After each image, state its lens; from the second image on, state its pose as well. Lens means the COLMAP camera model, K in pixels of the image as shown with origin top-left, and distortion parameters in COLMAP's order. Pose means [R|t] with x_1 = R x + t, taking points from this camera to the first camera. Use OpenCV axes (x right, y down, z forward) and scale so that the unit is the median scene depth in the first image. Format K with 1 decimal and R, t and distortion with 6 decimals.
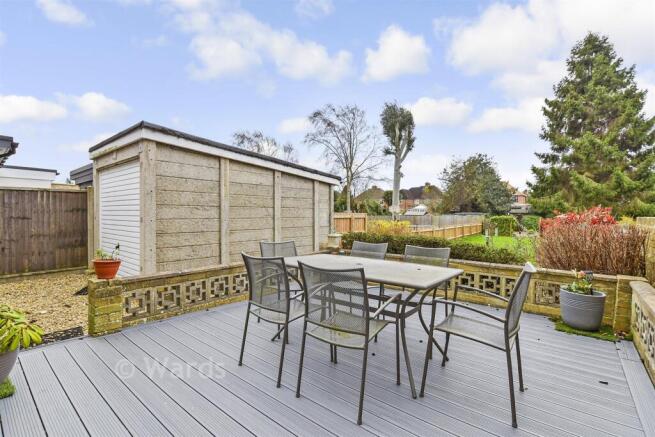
lens RADIAL K [[306.2, 0, 323.6], [0, 306.2, 216.5], [0, 0, 1]] dist [-0.003607, -0.000234]
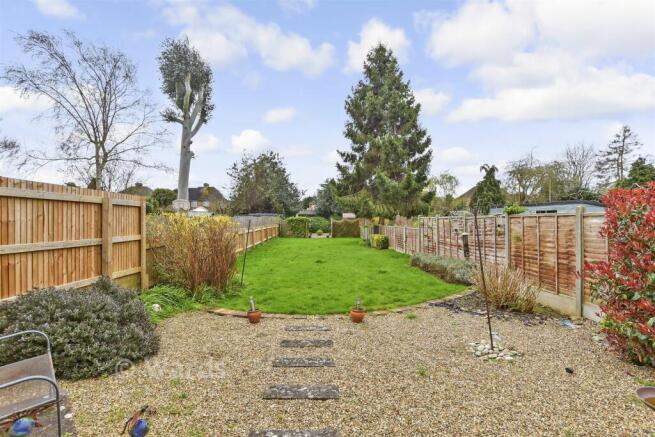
lens RADIAL K [[306.2, 0, 323.6], [0, 306.2, 216.5], [0, 0, 1]] dist [-0.003607, -0.000234]
pose [[0.756359, 0.010865, 0.654067, 0.025241], [0.001308, 0.999835, -0.018122, 0.016291], [-0.654156, 0.014563, 0.756220, 0.260507]]
